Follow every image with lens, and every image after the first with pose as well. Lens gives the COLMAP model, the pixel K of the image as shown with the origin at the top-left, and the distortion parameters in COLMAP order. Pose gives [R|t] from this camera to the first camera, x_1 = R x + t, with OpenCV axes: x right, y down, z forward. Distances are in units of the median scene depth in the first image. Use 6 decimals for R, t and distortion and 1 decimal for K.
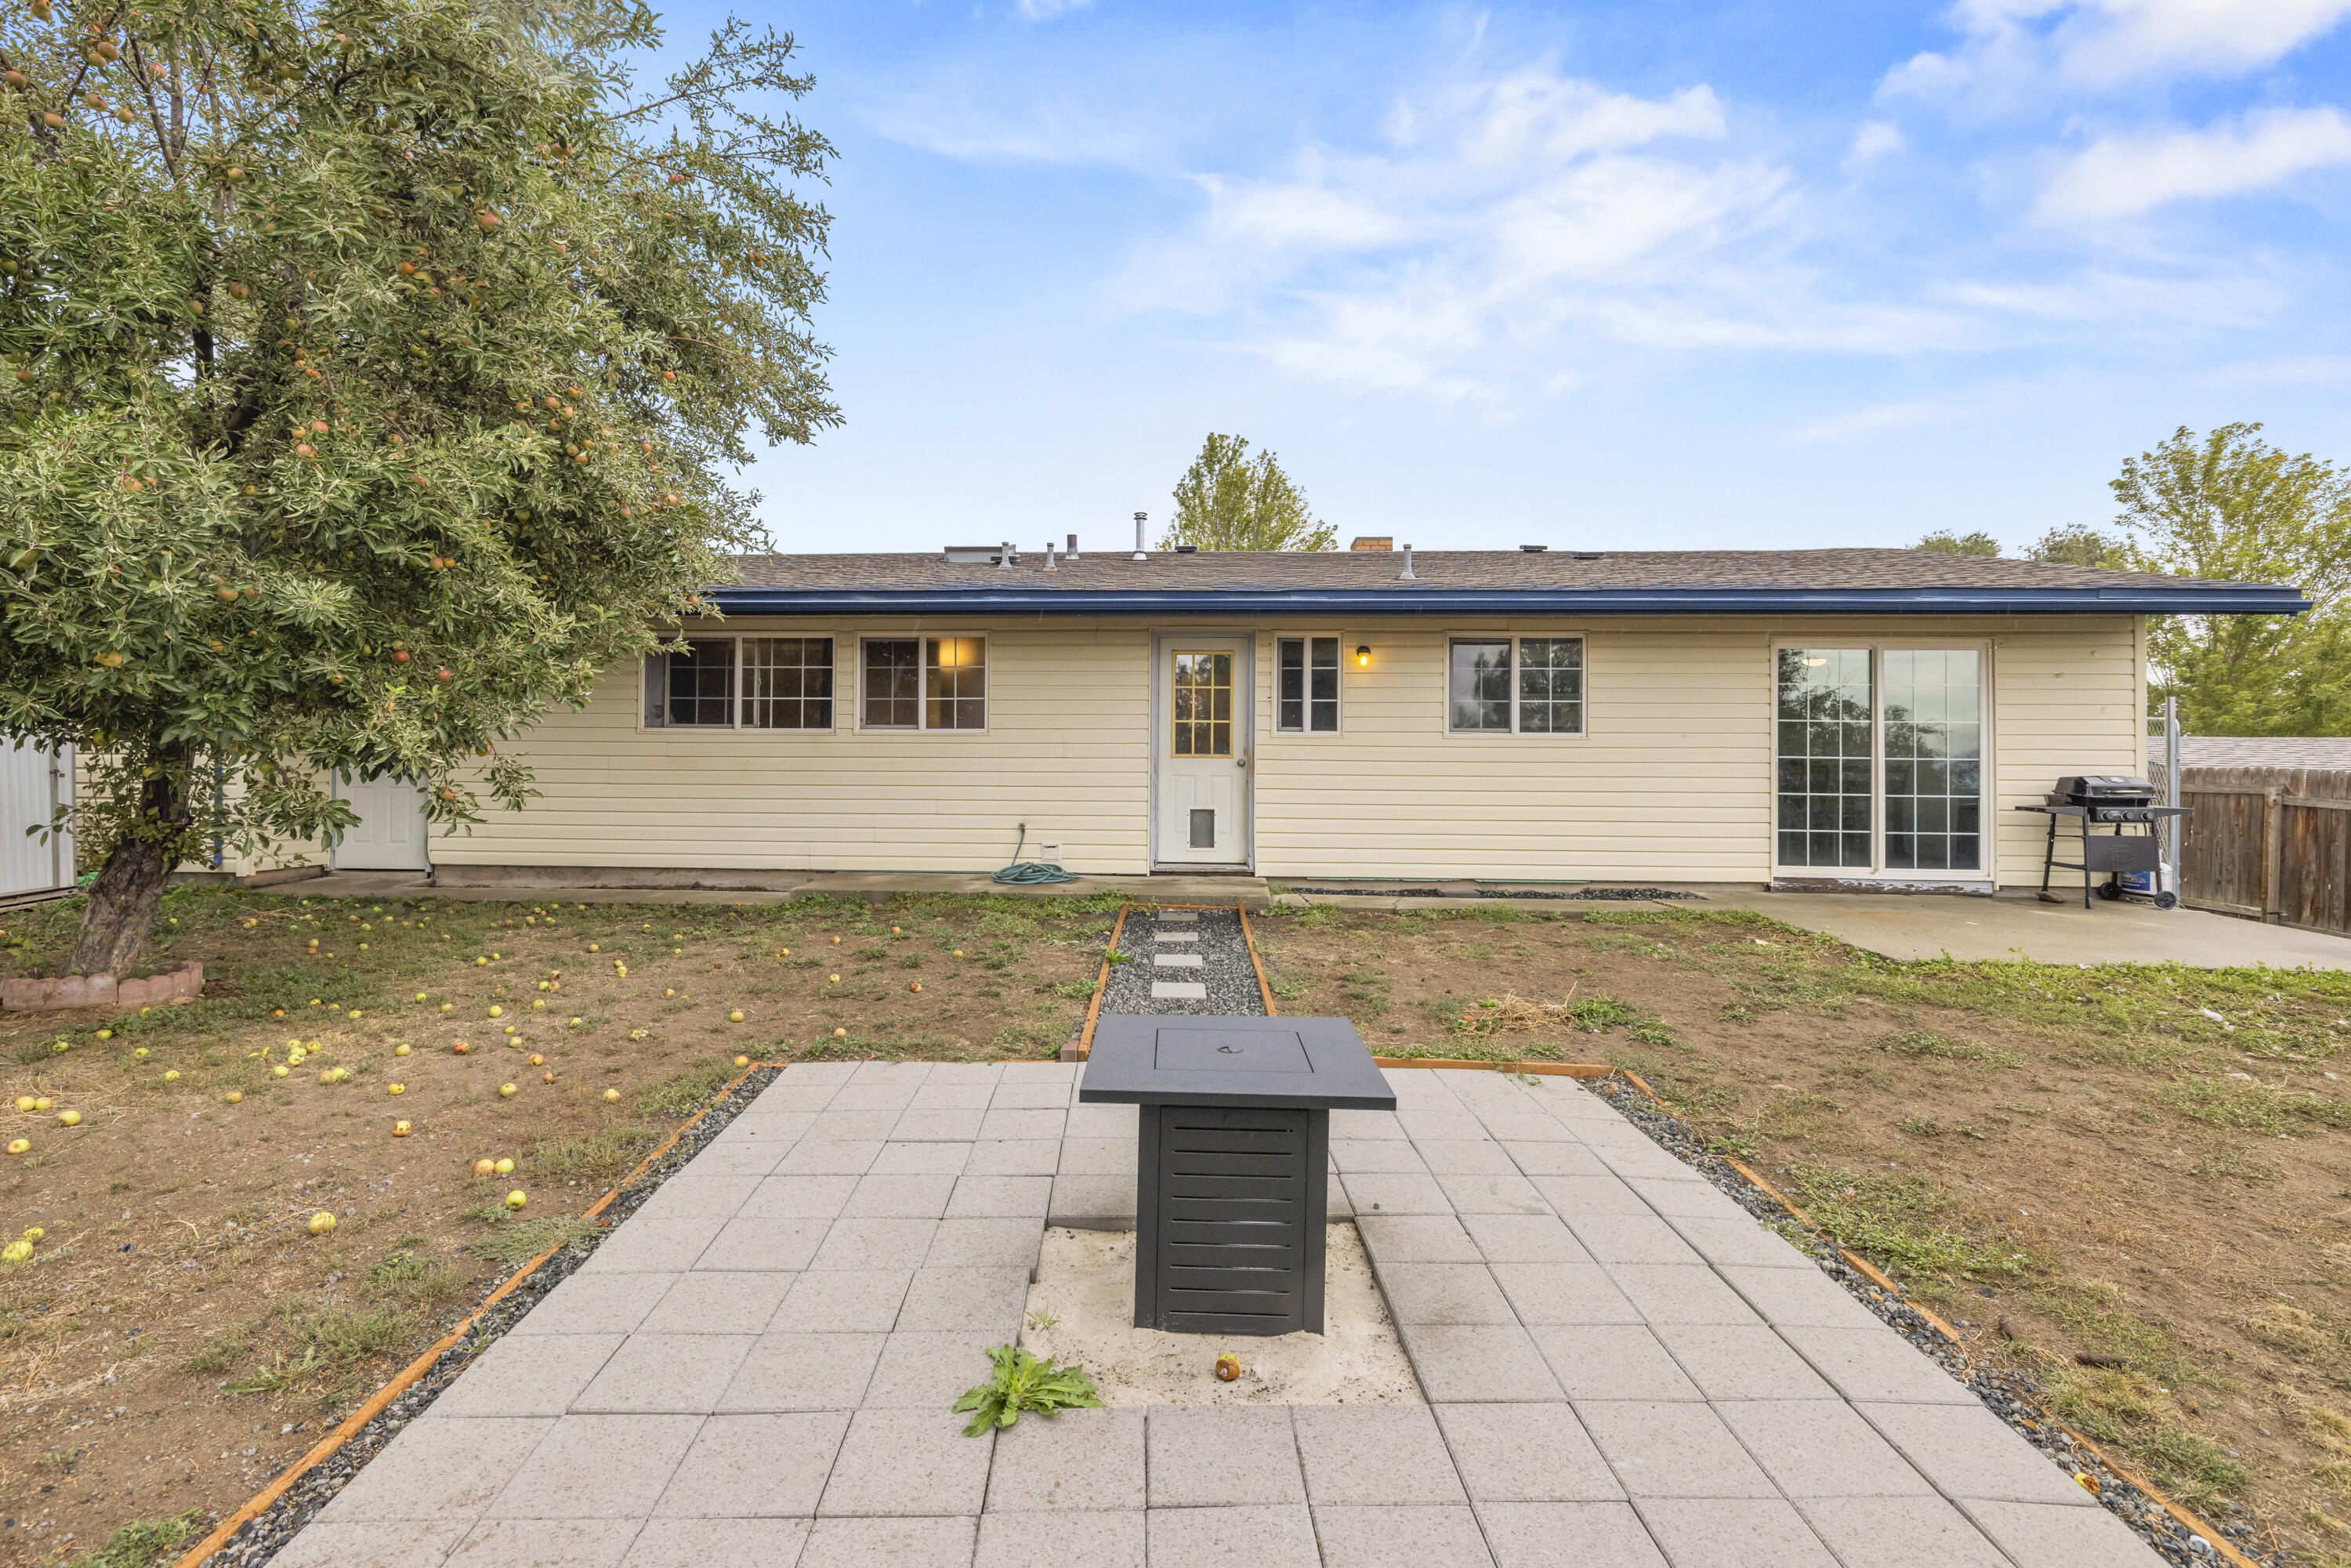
lens RADIAL K [[1105.8, 0, 1176.1], [0, 1105.8, 754.7], [0, 0, 1]] dist [-0.001265, 0.000168]
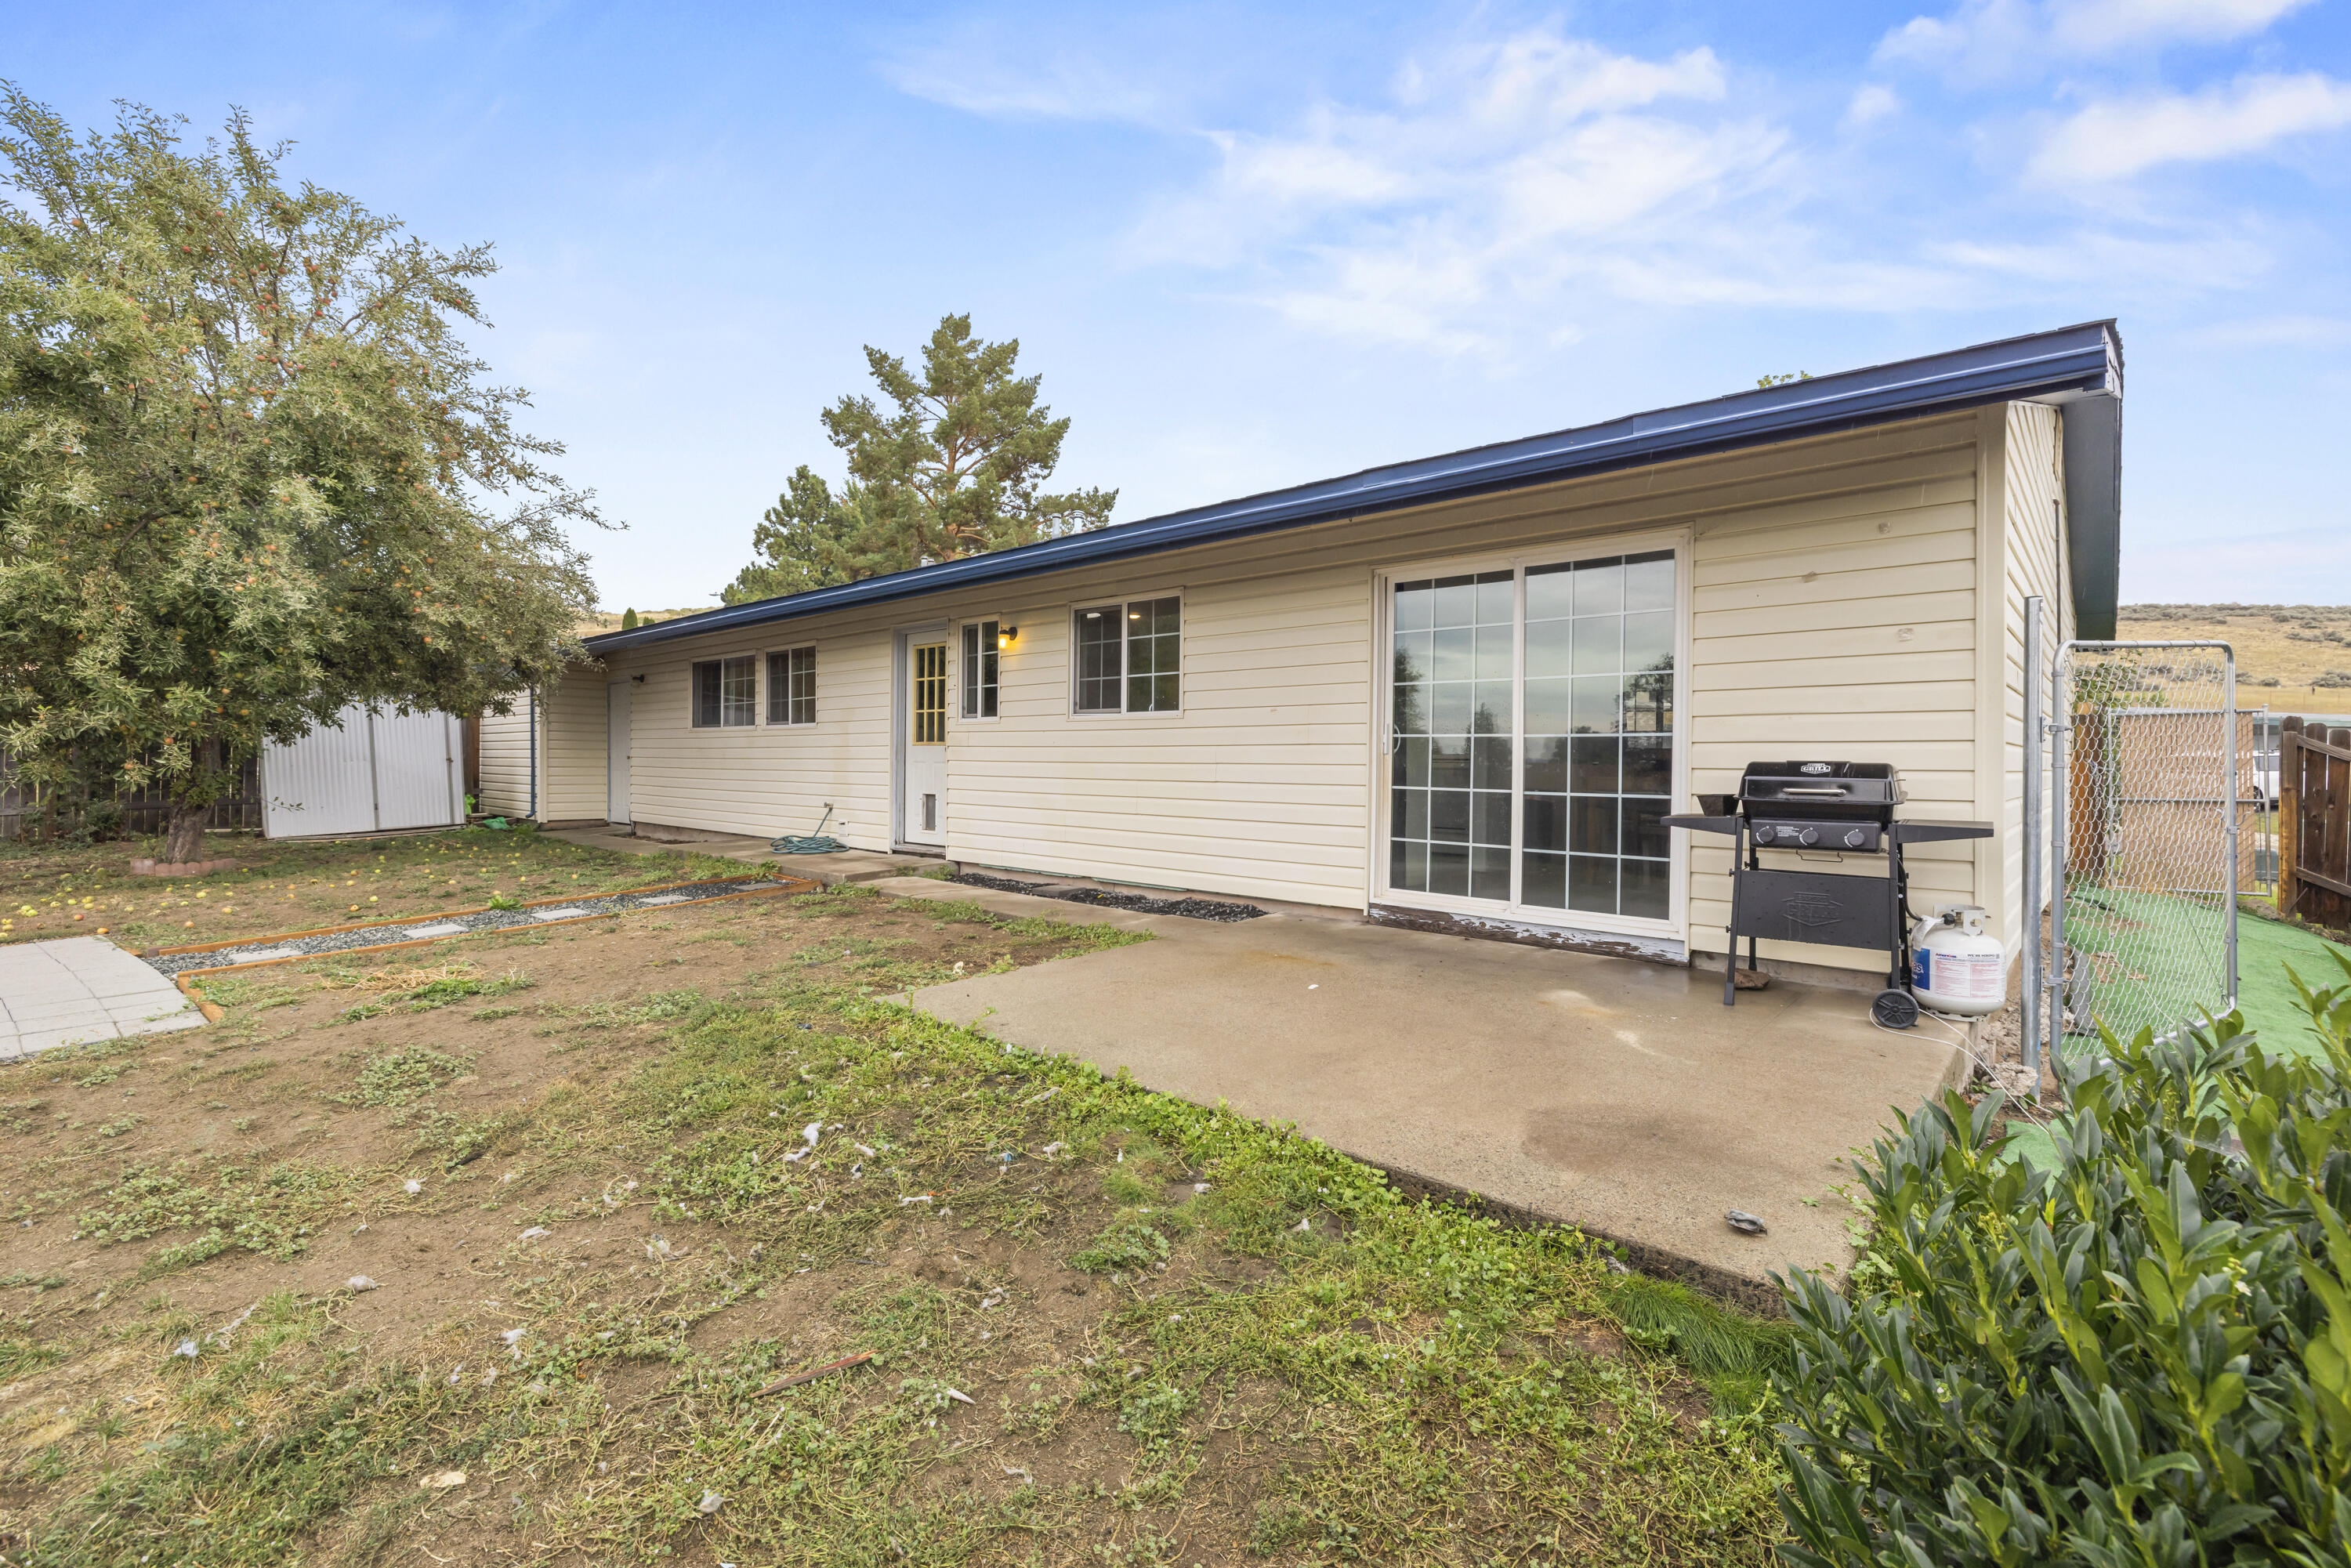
lens RADIAL K [[1040.6, 0, 1171.5], [0, 1040.6, 767.5], [0, 0, 1]] dist [-0.002467, 0.000081]
pose [[0.777393, 0.004324, -0.629001, 0.838669], [0.005431, 0.999893, 0.013585, 0.011973], [0.628992, -0.013977, 0.777286, 0.380188]]
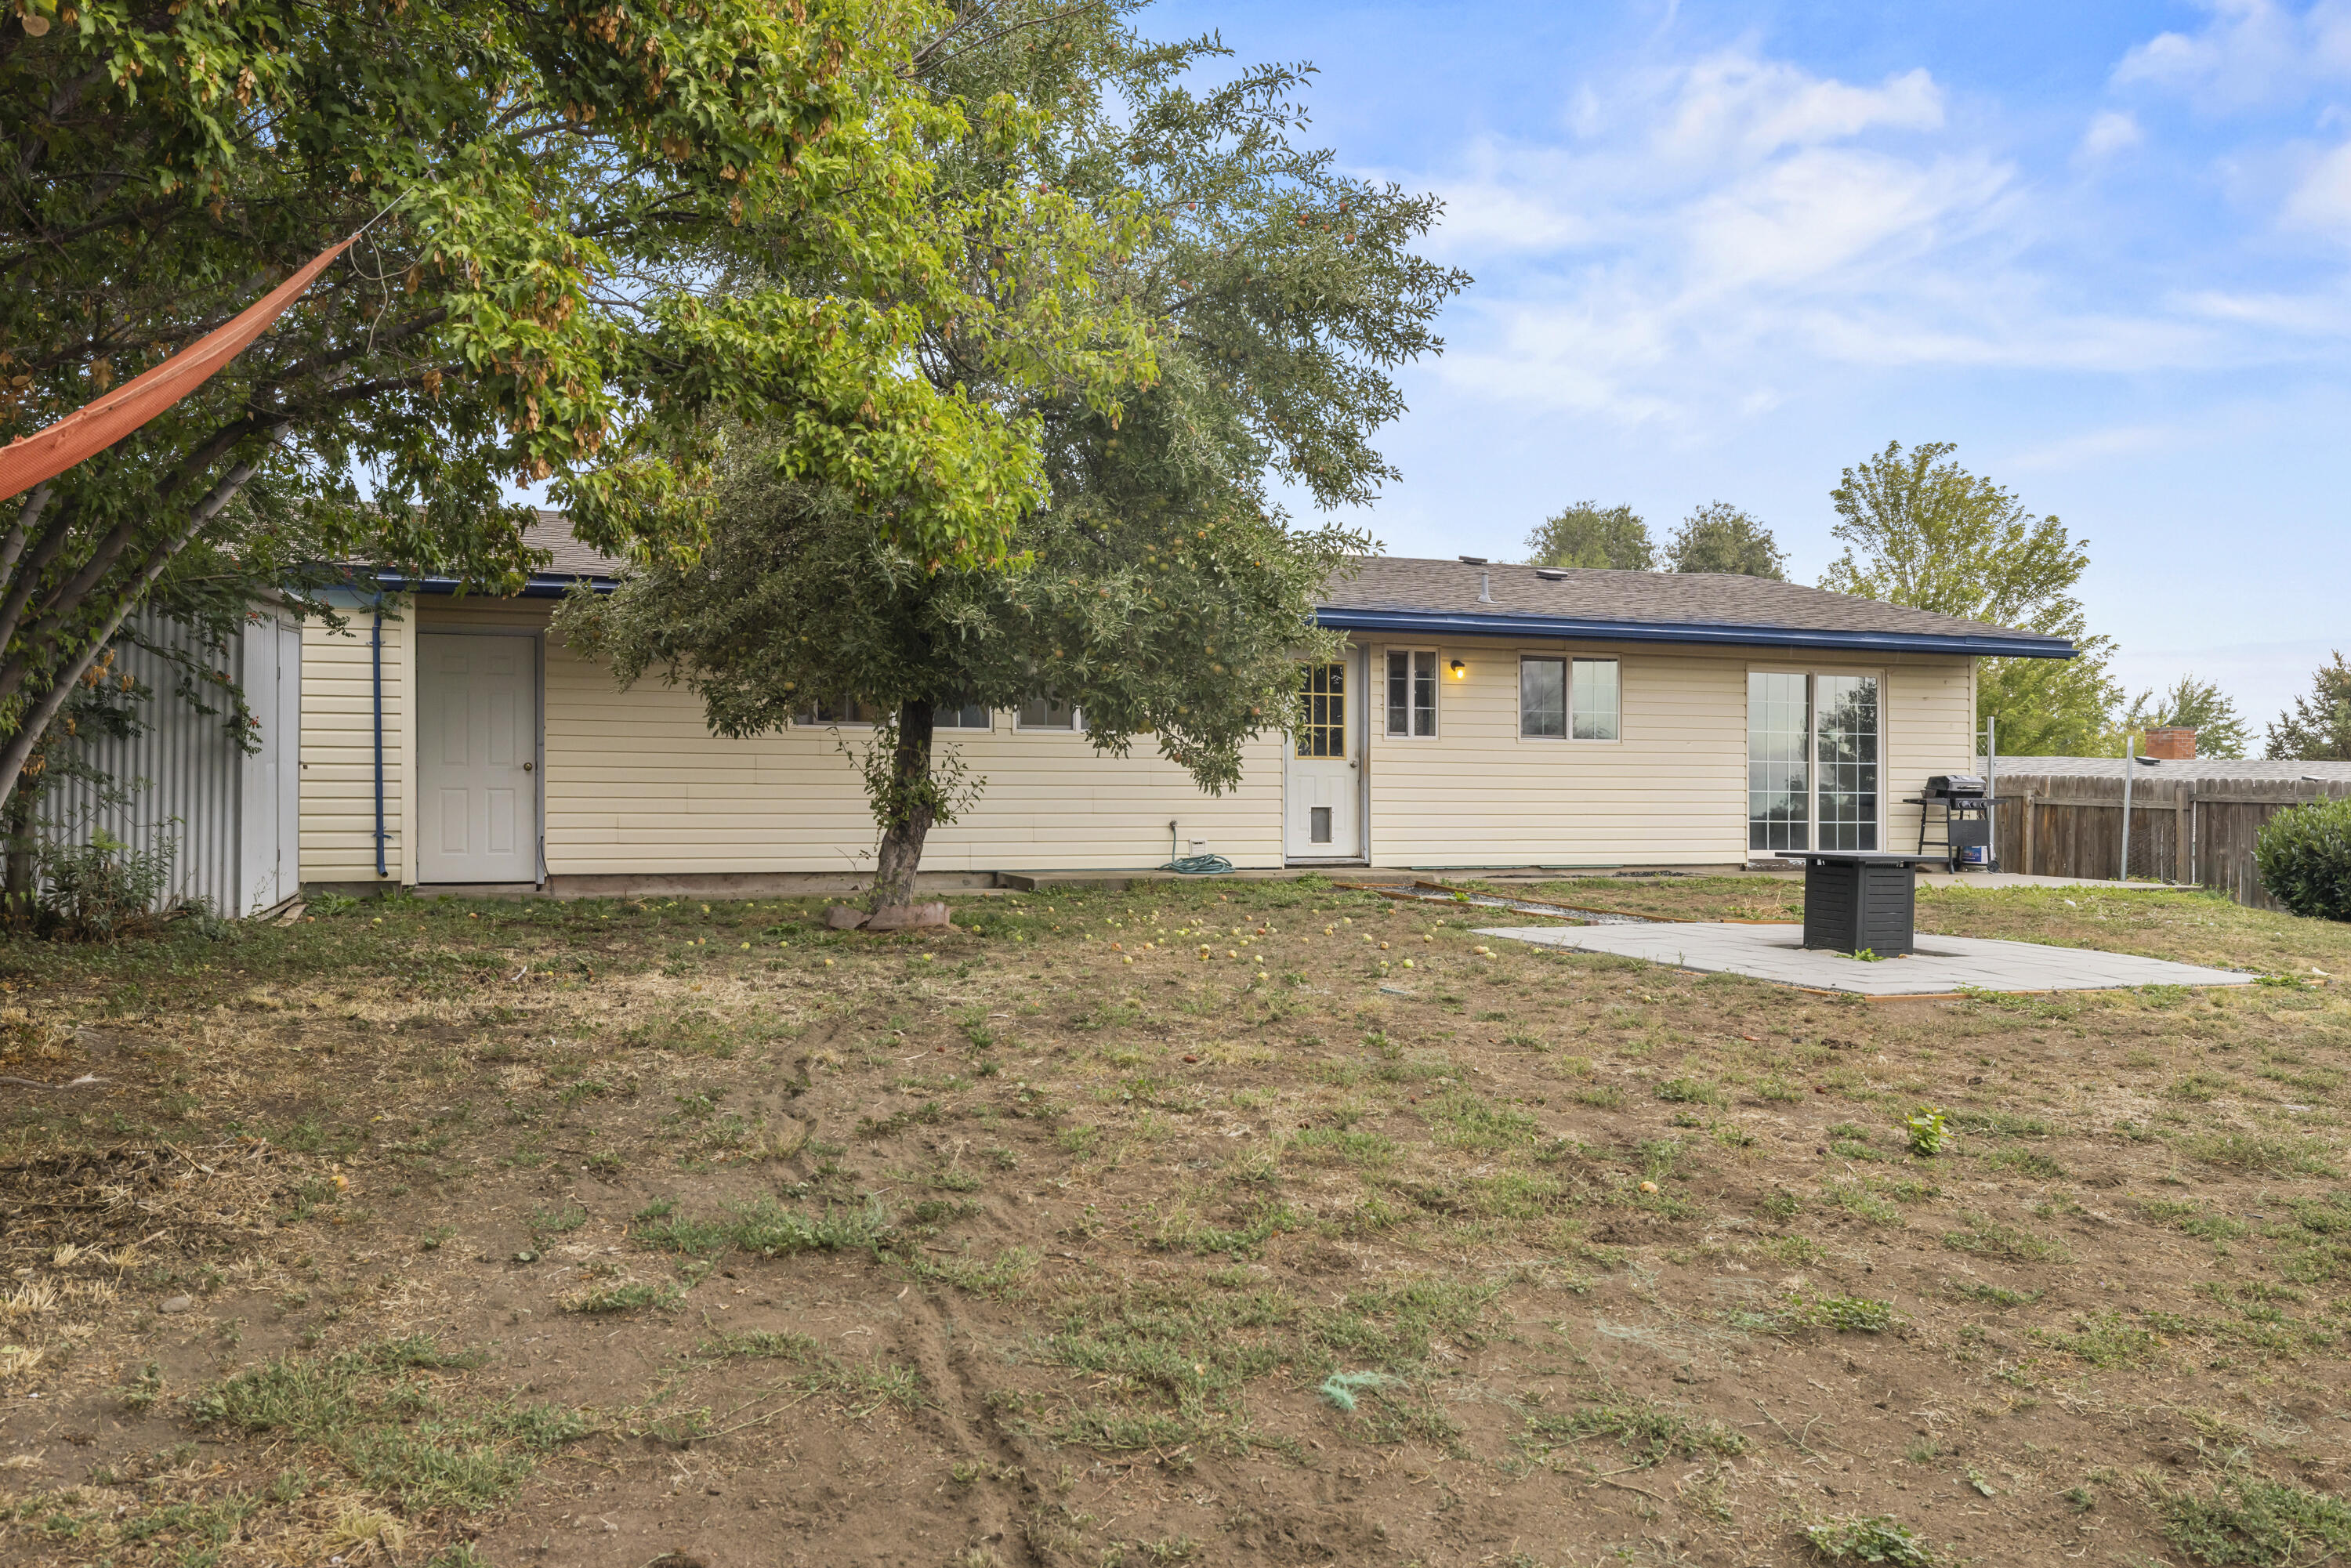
lens RADIAL K [[1923.6, 0, 1155.2], [0, 1923.6, 826.5], [0, 0, 1]] dist [0.004329, 0.006980]
pose [[0.909780, -0.008009, 0.415014, -0.915702], [0.003517, 0.999927, 0.011586, 0.046343], [-0.415077, -0.009081, 0.909741, -0.649369]]
